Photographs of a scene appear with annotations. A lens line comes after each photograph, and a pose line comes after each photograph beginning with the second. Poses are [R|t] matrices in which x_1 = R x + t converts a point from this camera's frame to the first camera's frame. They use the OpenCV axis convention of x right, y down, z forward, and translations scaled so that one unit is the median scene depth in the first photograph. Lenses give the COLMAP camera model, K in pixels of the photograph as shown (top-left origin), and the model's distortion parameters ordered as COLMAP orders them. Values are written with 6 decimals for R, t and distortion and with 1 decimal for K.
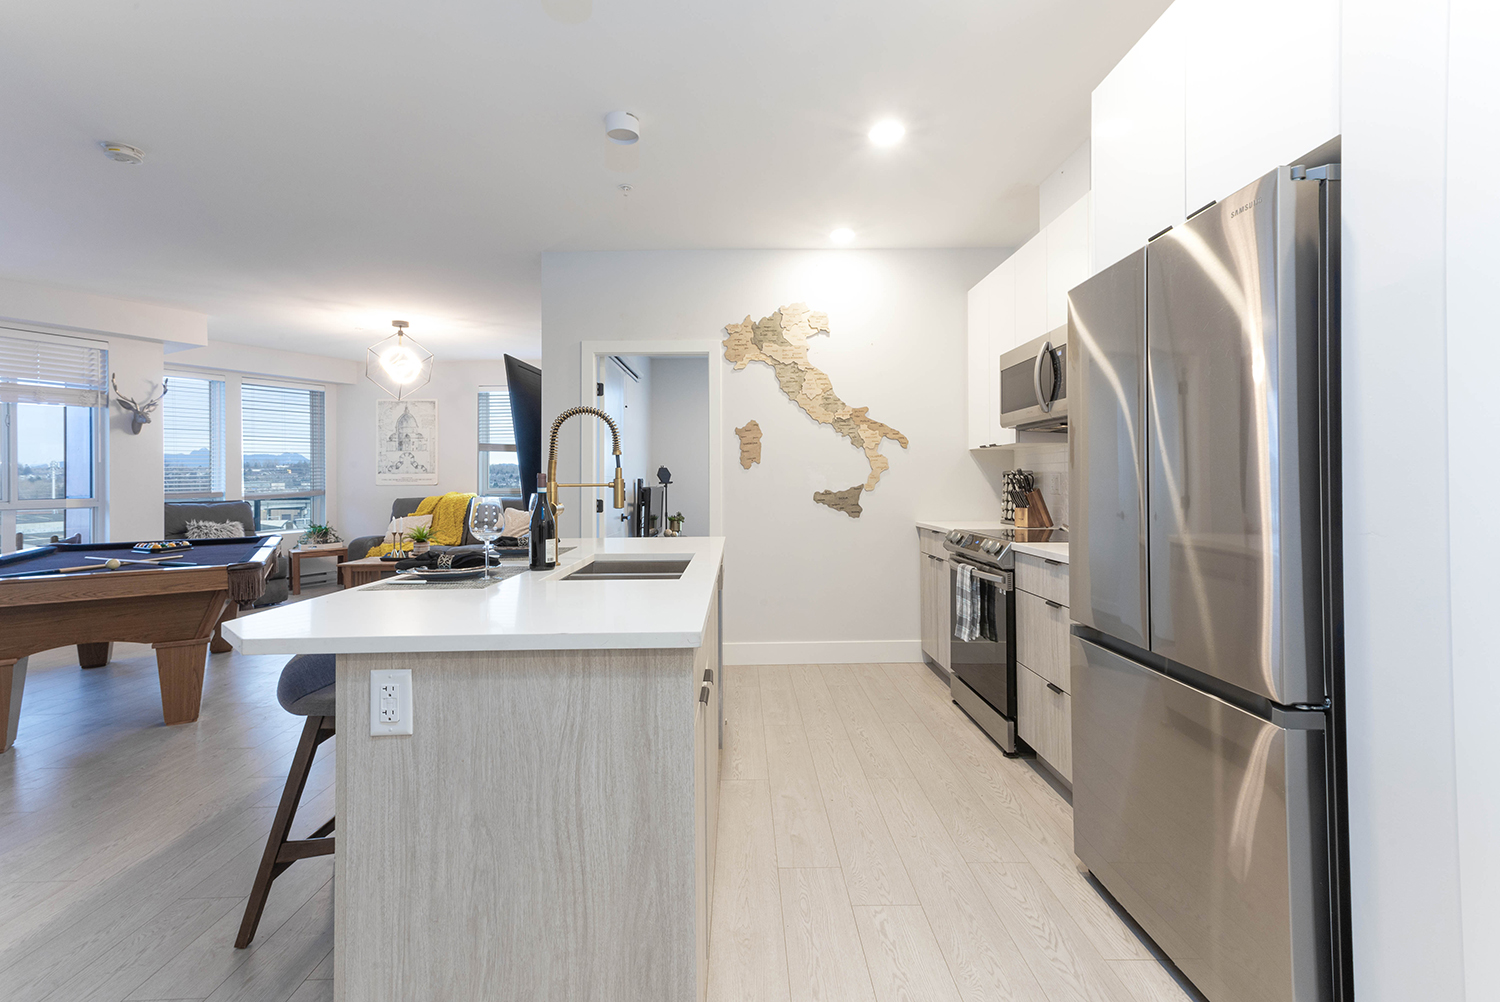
lens RADIAL K [[684.0, 0, 806.8], [0, 684.0, 476.2], [0, 0, 1]] dist [0.017535, 0.003299]
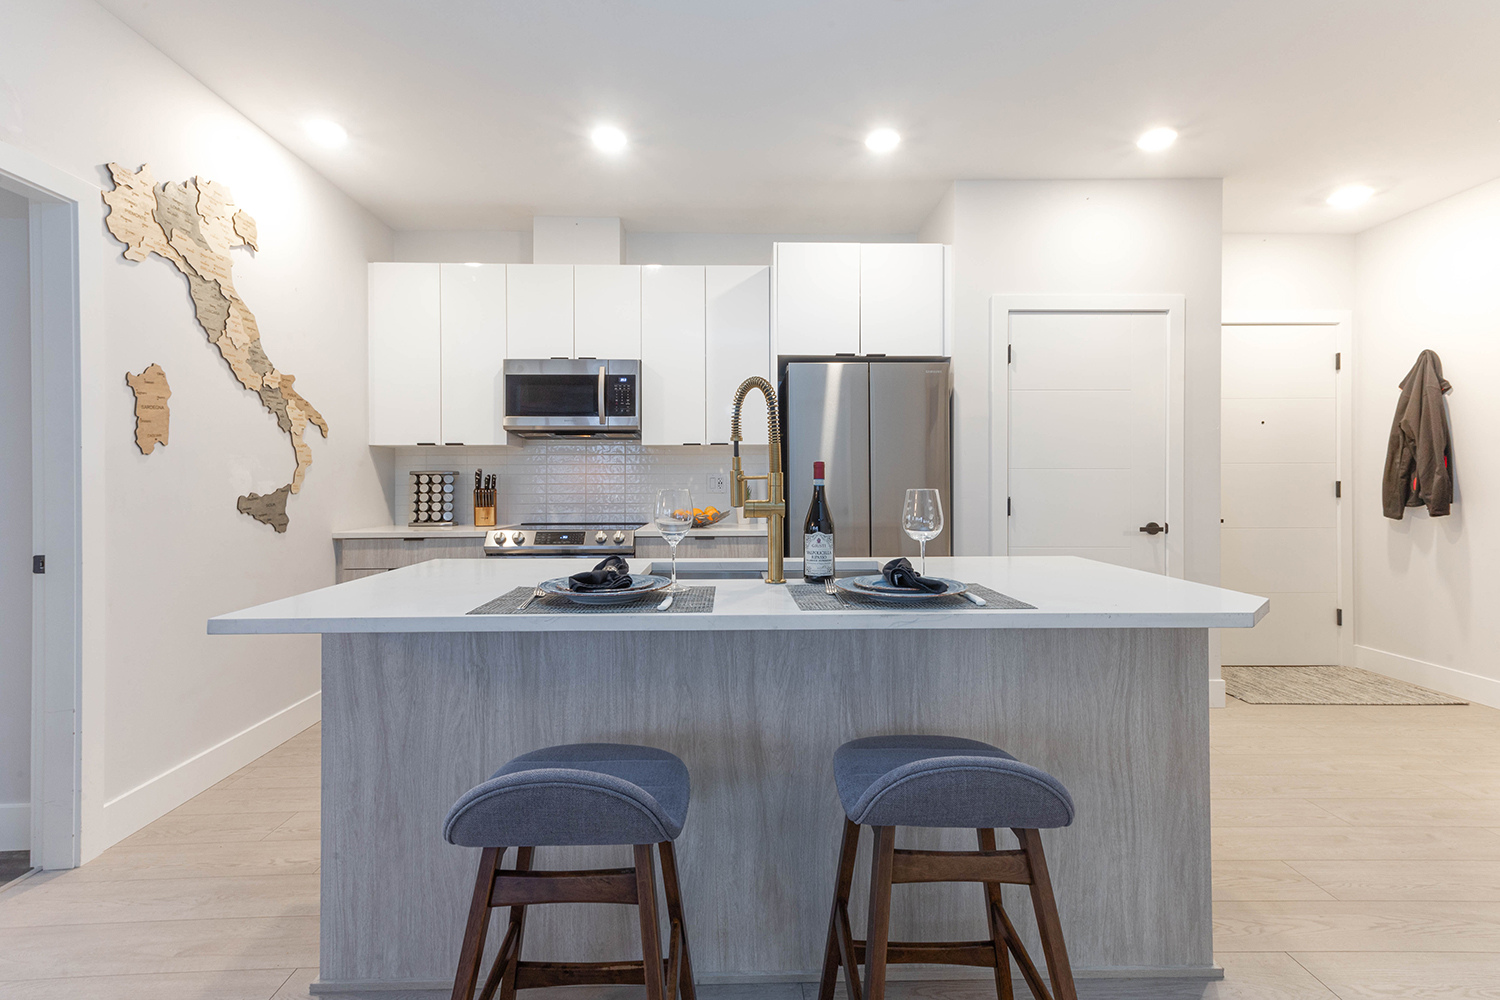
lens RADIAL K [[684.0, 0, 739.6], [0, 684.0, 484.7], [0, 0, 1]] dist [0.017535, 0.003299]
pose [[-0.016329, 0.007985, 0.999835, -0.634122], [-0.009589, 0.999921, -0.008143, 0.013228], [-0.999821, -0.009721, -0.016252, 0.549141]]
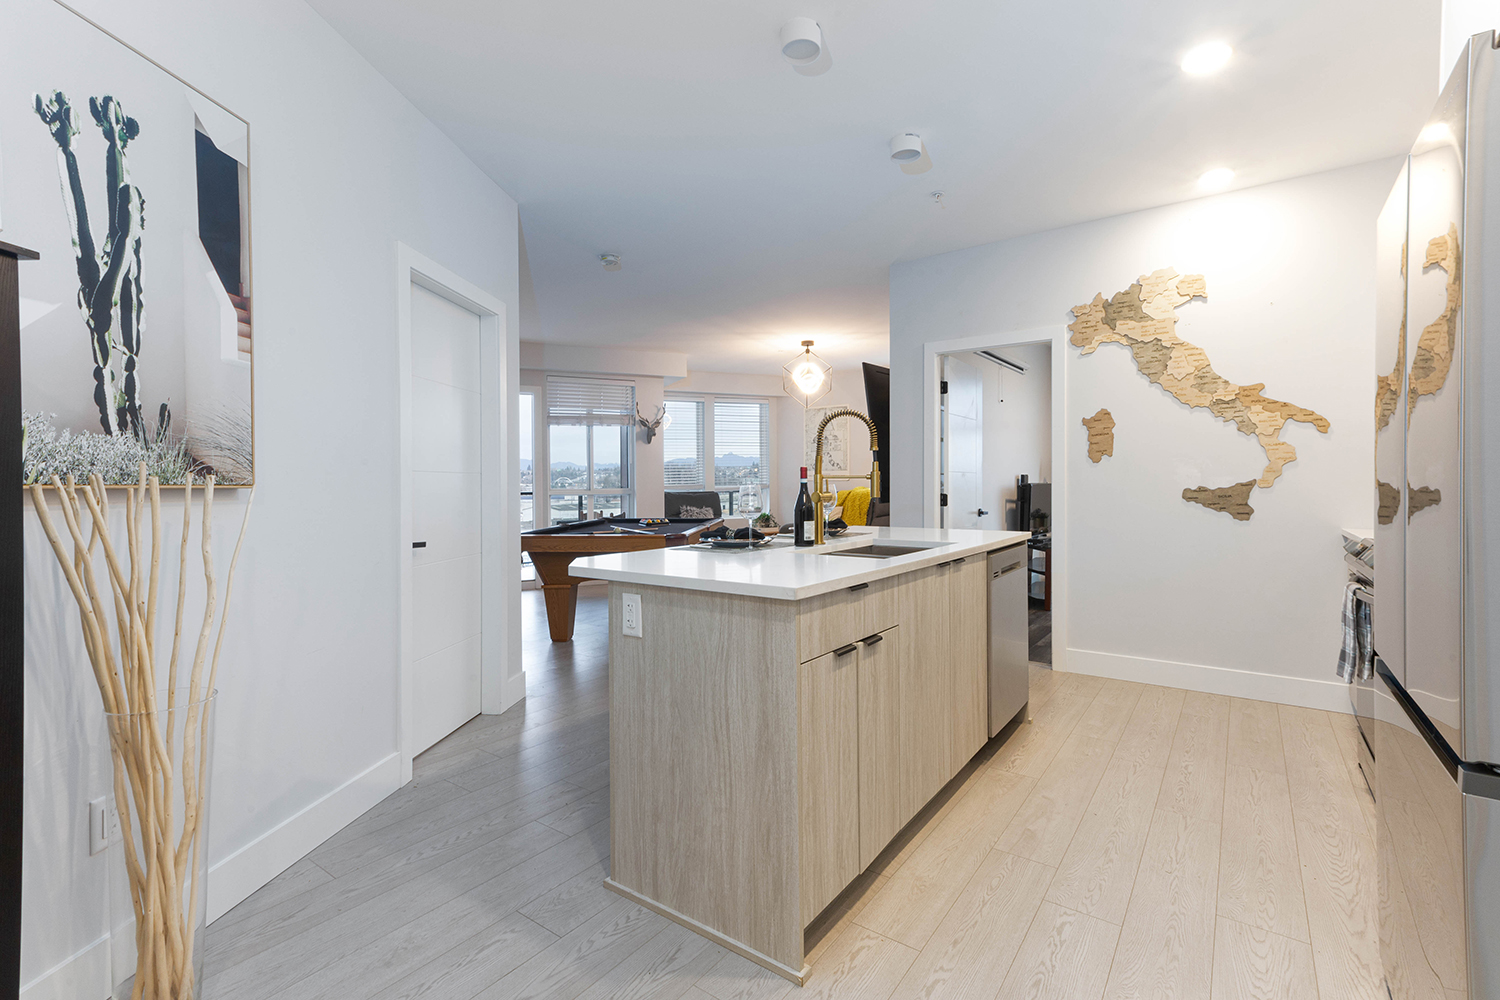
lens RADIAL K [[684.0, 0, 752.0], [0, 684.0, 484.3], [0, 0, 1]] dist [0.017535, 0.003299]
pose [[0.805357, 0.006624, -0.592753, 0.087501], [0.003739, 0.999861, 0.016253, 0.002028], [0.592778, -0.015306, 0.805220, -0.011587]]
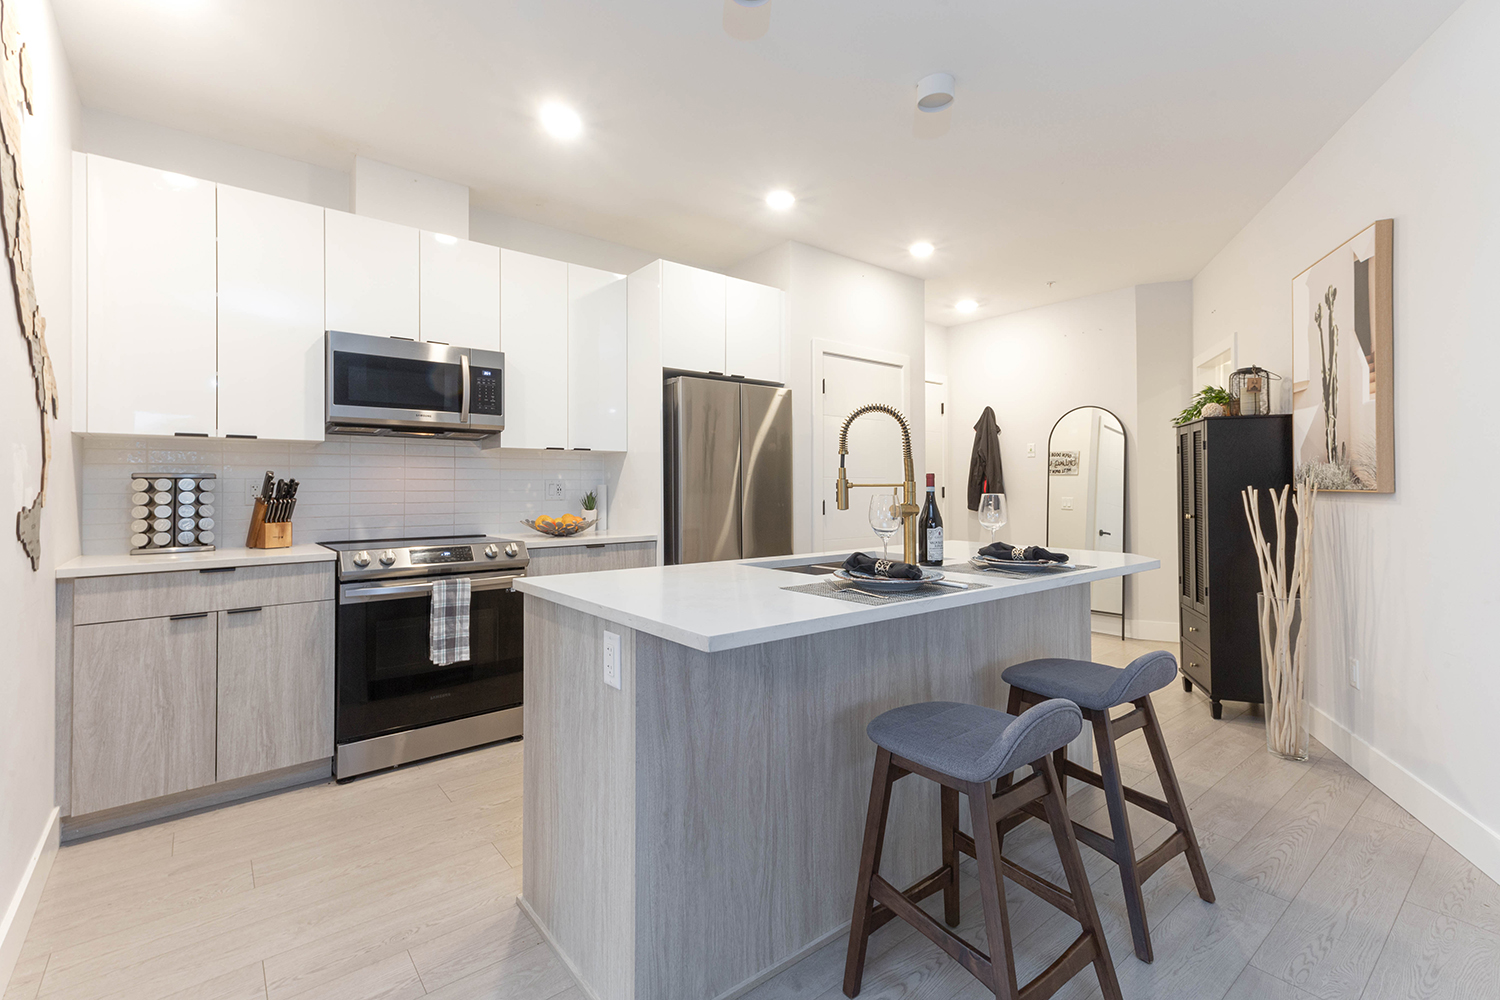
lens RADIAL K [[684.0, 0, 775.6], [0, 684.0, 479.8], [0, 0, 1]] dist [0.017535, 0.003299]
pose [[-0.638157, 0.021081, 0.769618, -0.561783], [0.000470, 0.999636, -0.026992, 0.015212], [-0.769906, -0.016863, -0.637934, 0.927318]]
